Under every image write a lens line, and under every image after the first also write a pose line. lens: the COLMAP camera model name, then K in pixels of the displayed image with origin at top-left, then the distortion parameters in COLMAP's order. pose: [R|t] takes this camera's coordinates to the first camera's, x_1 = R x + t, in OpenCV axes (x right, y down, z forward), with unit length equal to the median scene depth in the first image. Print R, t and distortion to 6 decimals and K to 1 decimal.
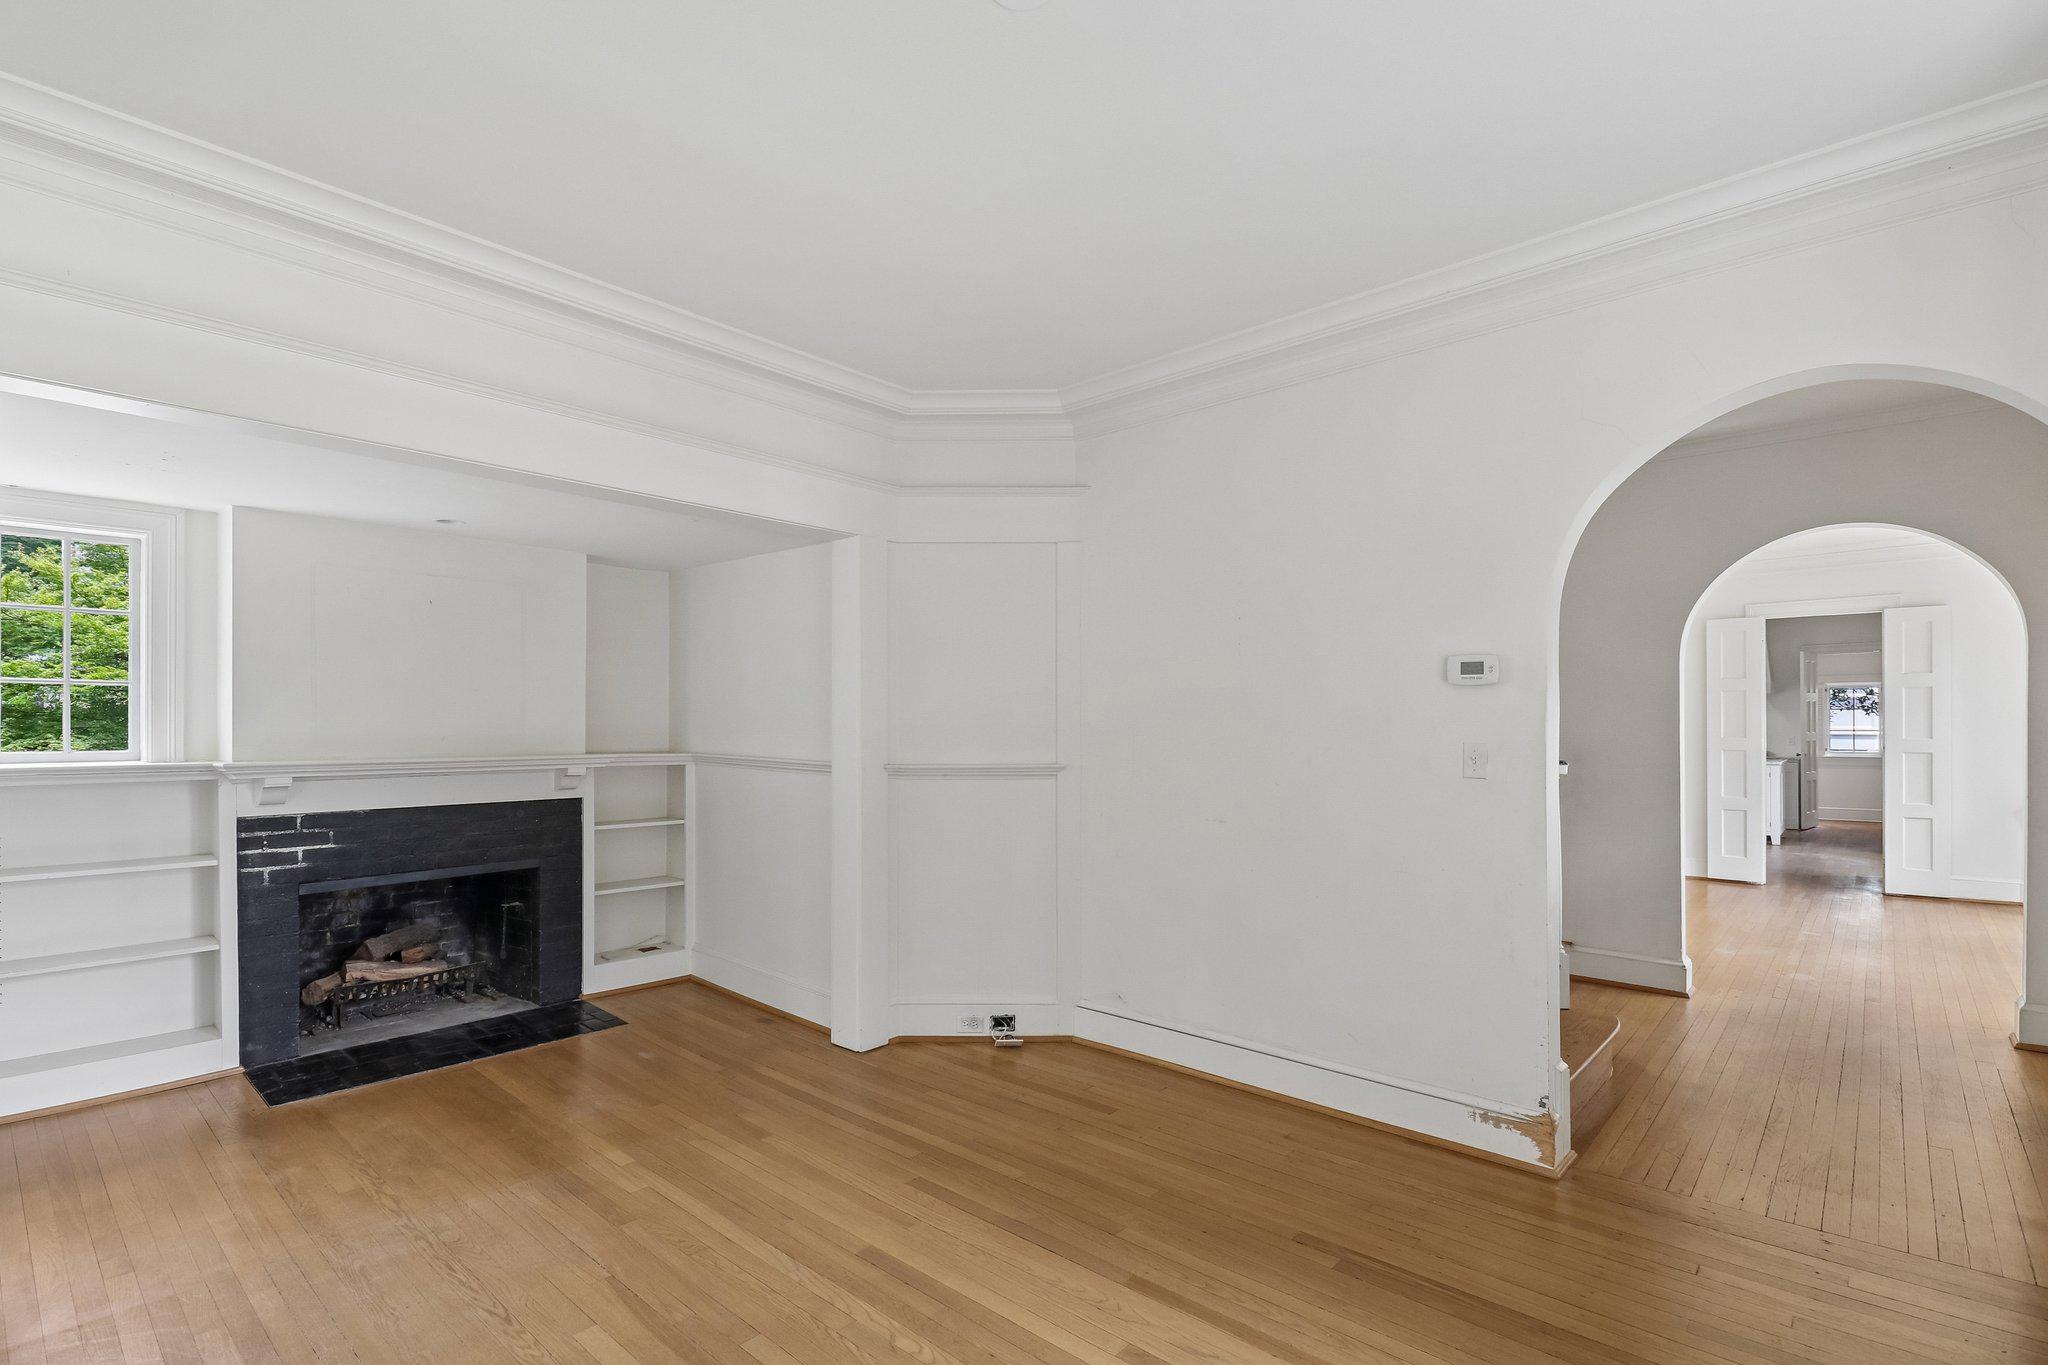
lens RADIAL K [[960.5, 0, 1015.4], [0, 960.5, 723.9], [0, 0, 1]] dist [0.009478, -0.017084]
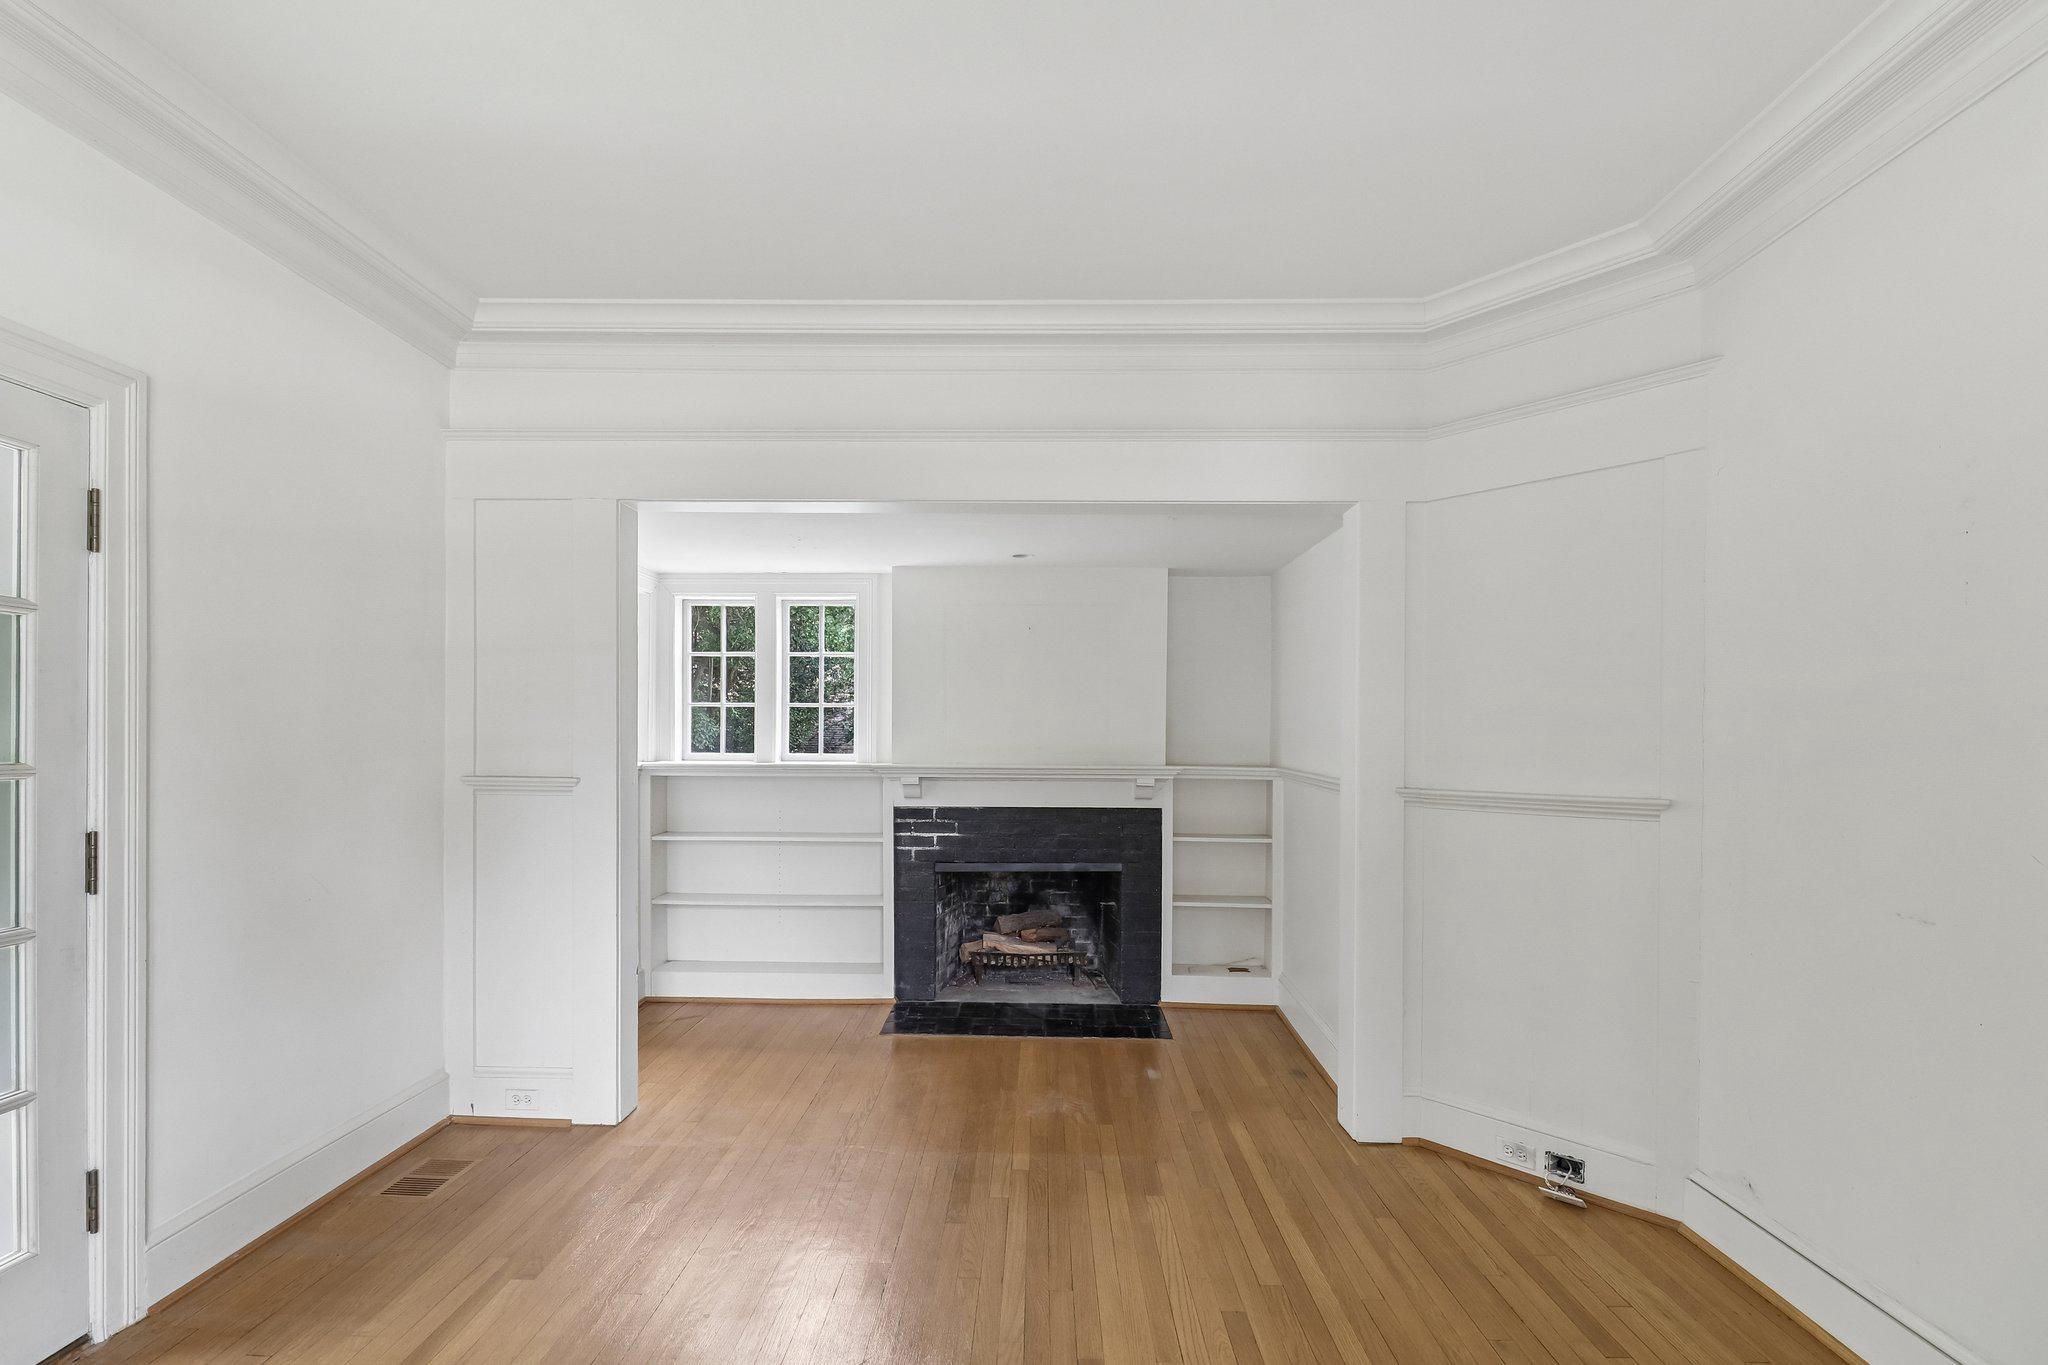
lens RADIAL K [[974.6, 0, 1015.0], [0, 974.6, 745.3], [0, 0, 1]] dist [0.013368, -0.013414]
pose [[0.643938, 0.008975, -0.765025, 0.268926], [-0.003879, 0.999957, 0.008466, 0.002184], [0.765068, -0.002484, 0.643944, 0.241237]]
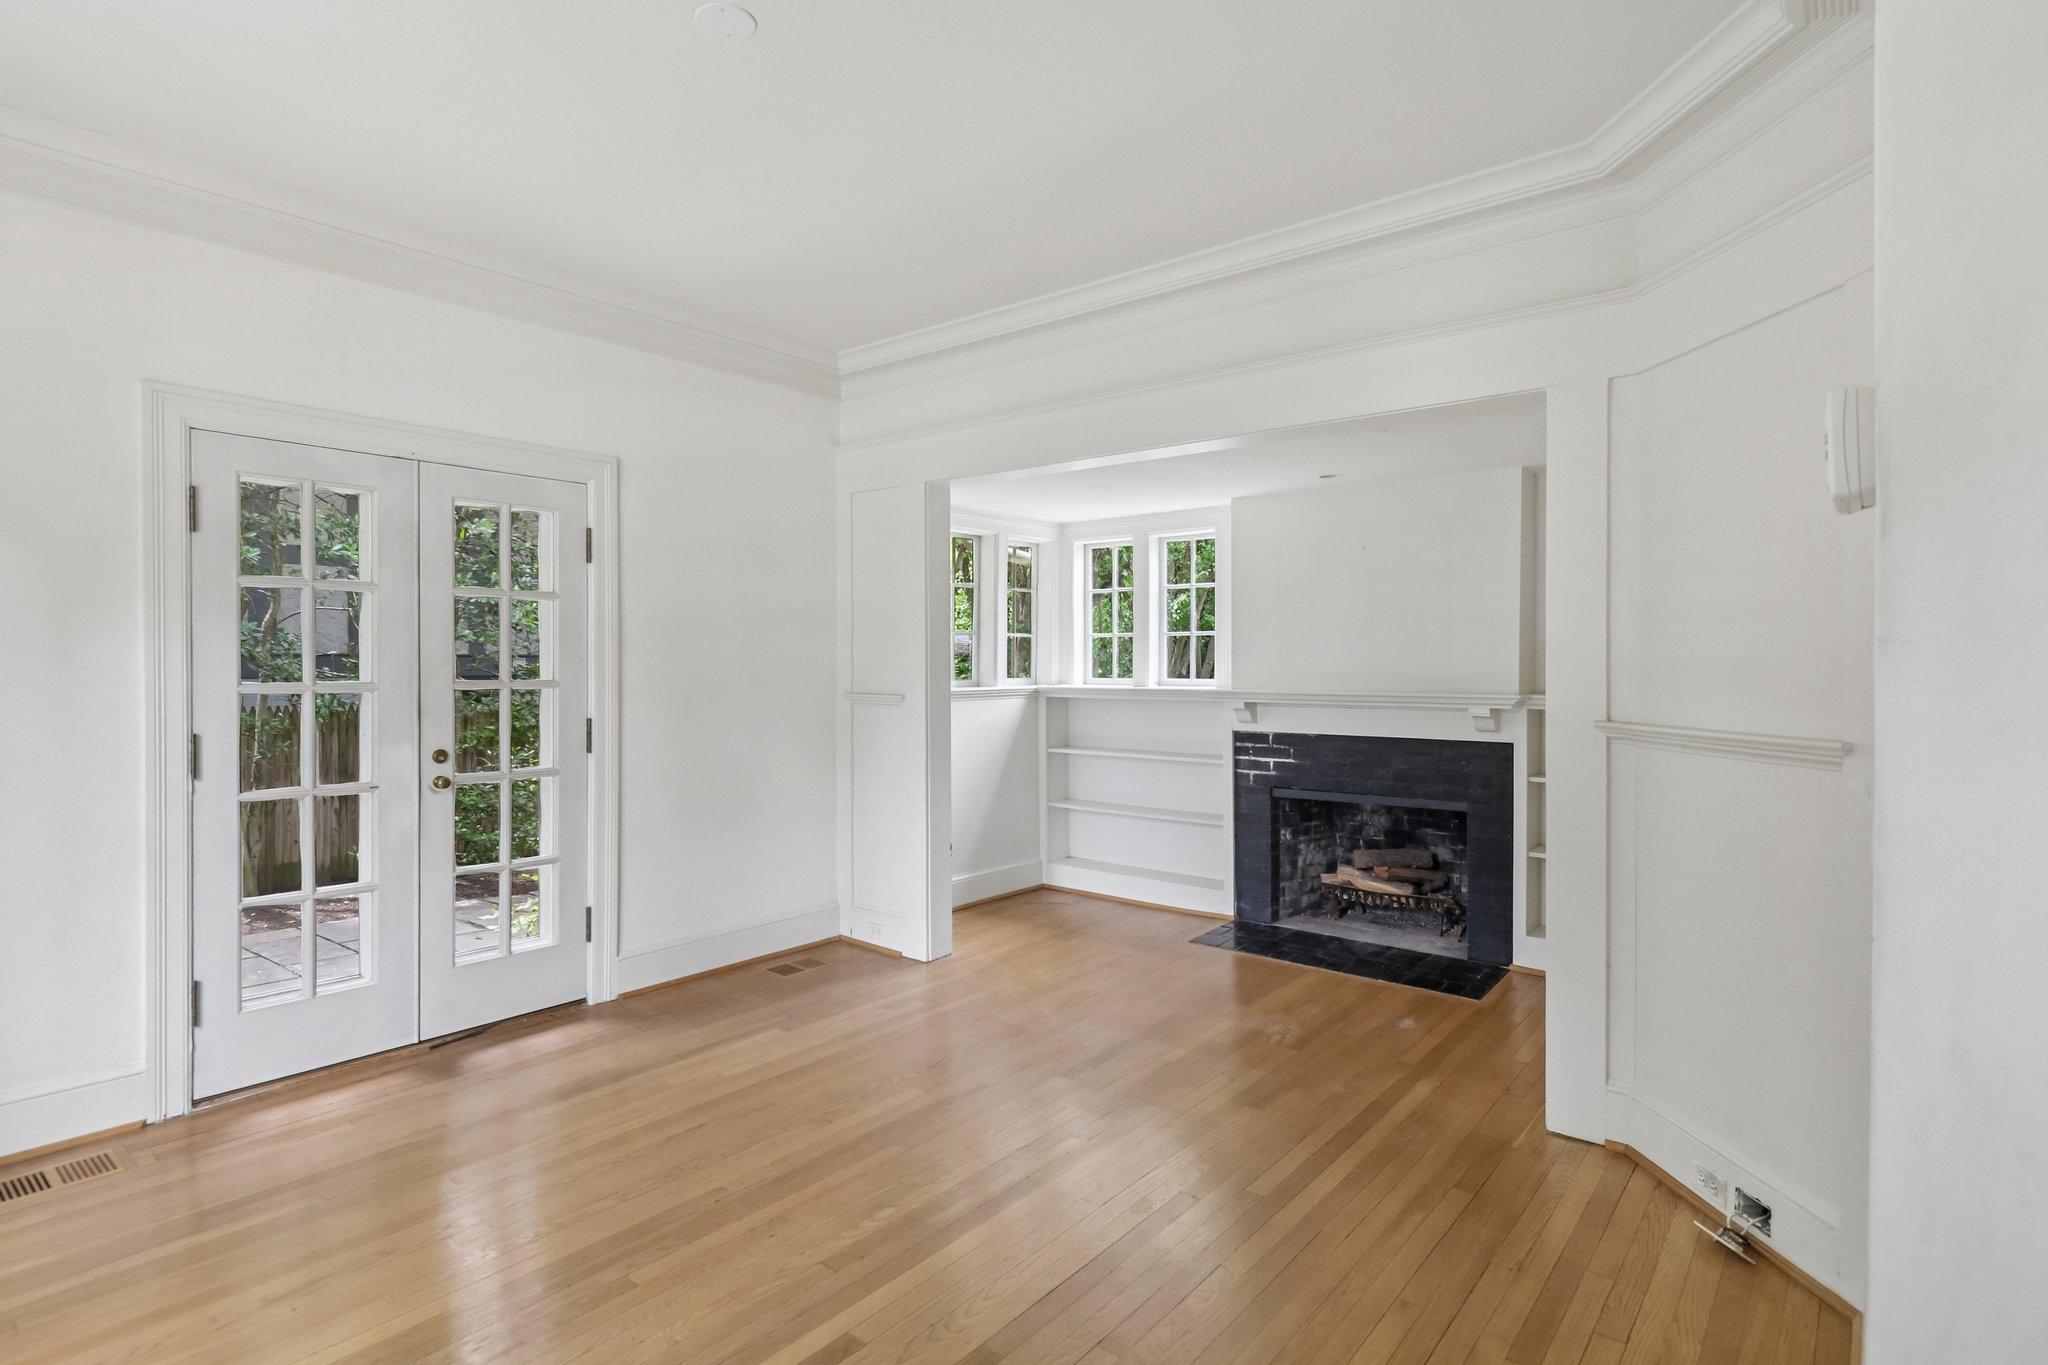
lens RADIAL K [[1036.6, 0, 1010.5], [0, 1036.6, 674.4], [0, 0, 1]] dist [0.025812, -0.015566]
pose [[0.032649, 0.010684, -0.999410, 0.559043], [0.001515, 0.999941, 0.010739, 0.002379], [0.999466, -0.001865, 0.032630, 0.563324]]
